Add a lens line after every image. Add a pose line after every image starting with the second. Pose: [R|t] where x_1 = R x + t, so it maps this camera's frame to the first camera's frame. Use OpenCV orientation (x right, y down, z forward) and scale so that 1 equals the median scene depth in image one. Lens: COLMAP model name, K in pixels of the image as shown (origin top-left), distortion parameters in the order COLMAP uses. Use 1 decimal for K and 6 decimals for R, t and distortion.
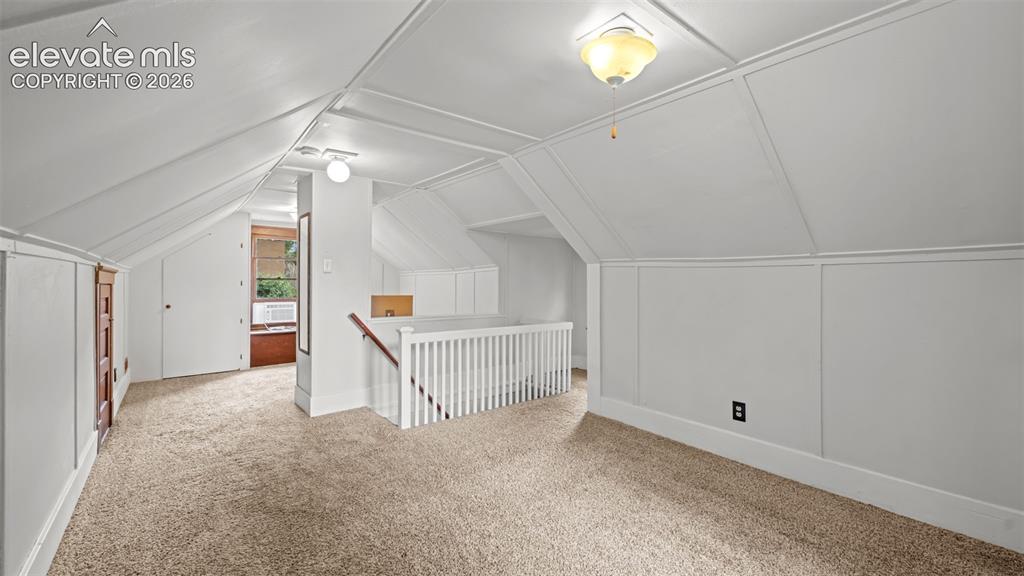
lens RADIAL K [[418.0, 0, 506.6], [0, 418.0, 291.3], [0, 0, 1]] dist [0.001252, 0.000143]
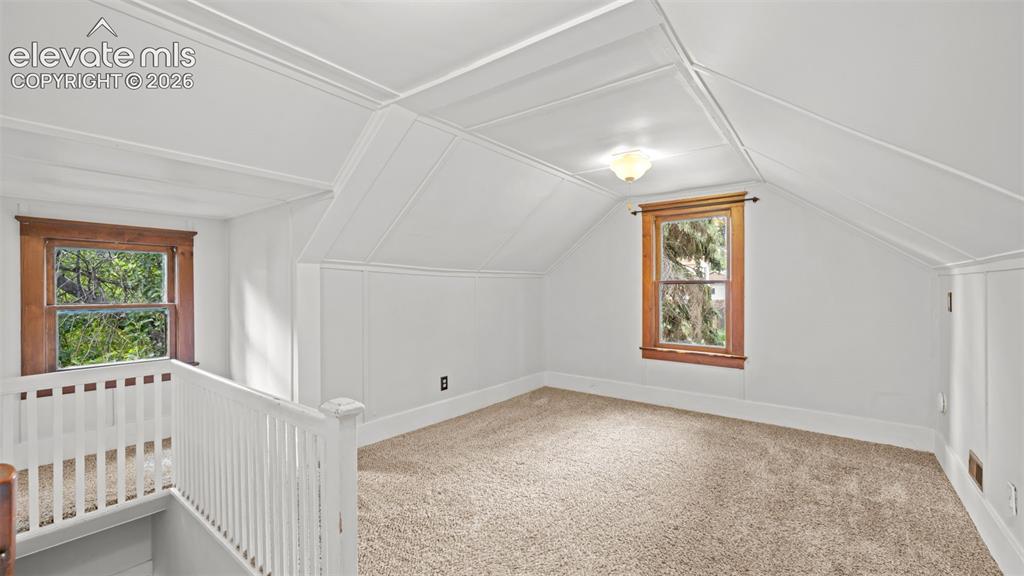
lens RADIAL K [[418.0, 0, 506.6], [0, 418.0, 291.3], [0, 0, 1]] dist [0.001252, 0.000143]
pose [[-0.237850, -0.016534, 0.971161, -0.798985], [0.015297, 0.999667, 0.020766, -0.035252], [-0.971181, 0.019795, -0.237518, 1.116841]]
